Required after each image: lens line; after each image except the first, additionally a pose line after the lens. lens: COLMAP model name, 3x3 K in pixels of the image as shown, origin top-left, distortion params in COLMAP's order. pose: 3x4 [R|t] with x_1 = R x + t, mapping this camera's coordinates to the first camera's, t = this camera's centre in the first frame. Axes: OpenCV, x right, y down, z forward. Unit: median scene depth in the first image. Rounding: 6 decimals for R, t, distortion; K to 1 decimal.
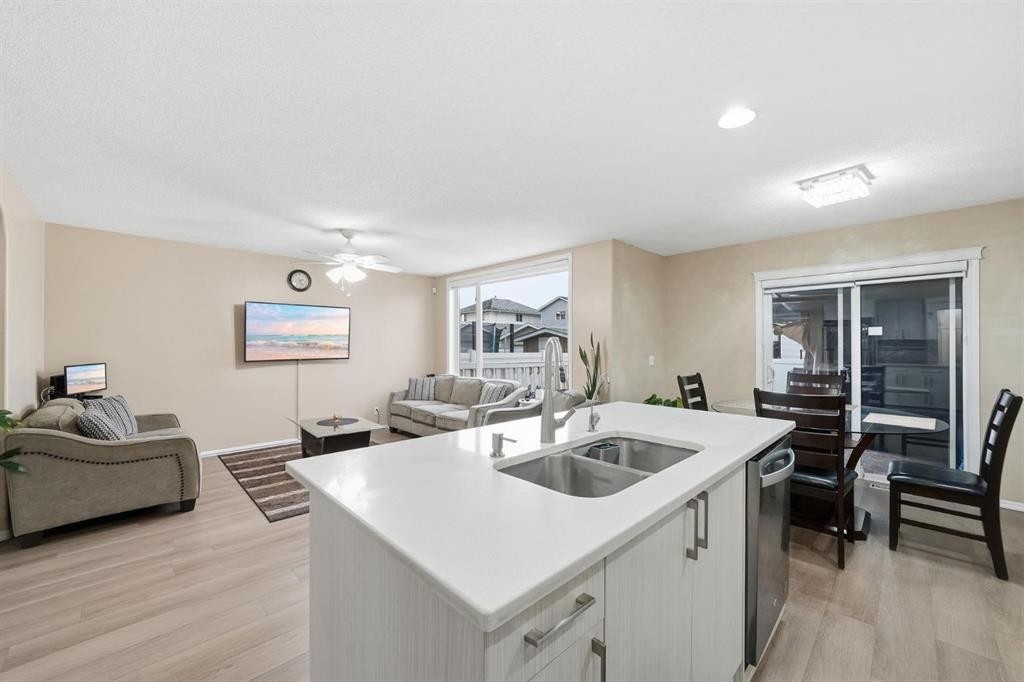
lens RADIAL K [[392.3, 0, 510.4], [0, 392.3, 345.0], [0, 0, 1]] dist [0.000123, -0.000014]
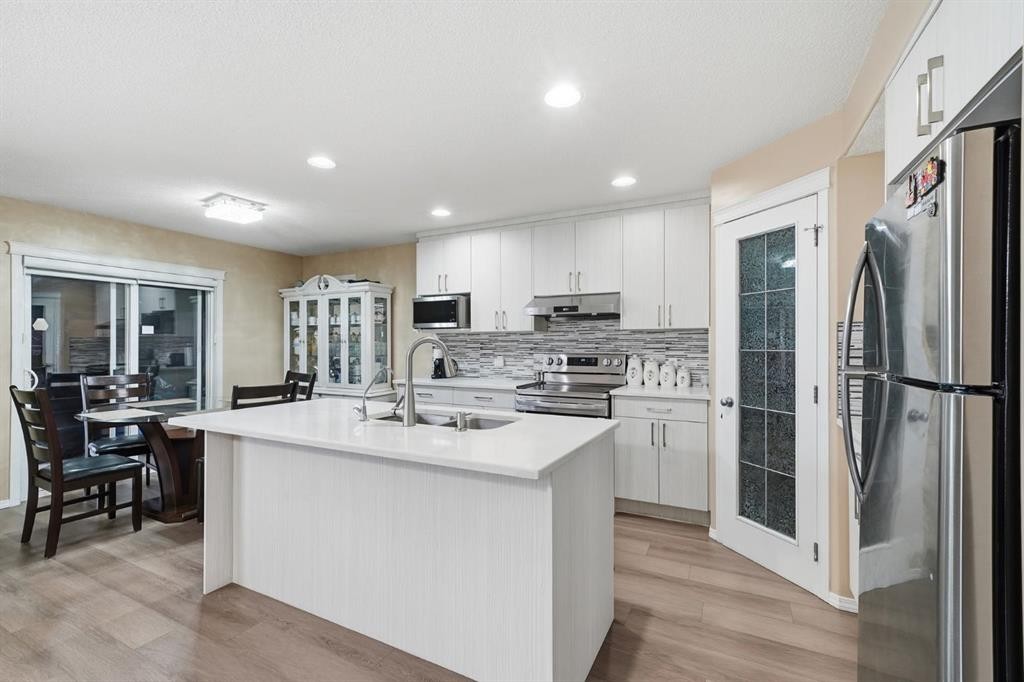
lens RADIAL K [[439.7, 0, 513.4], [0, 439.7, 342.8], [0, 0, 1]] dist [-0.004779, -0.000300]
pose [[-0.322127, 0.000102, 0.946697, -0.488028], [-0.005446, 0.999983, -0.001961, -0.004061], [-0.946681, -0.005787, -0.322121, 0.456316]]
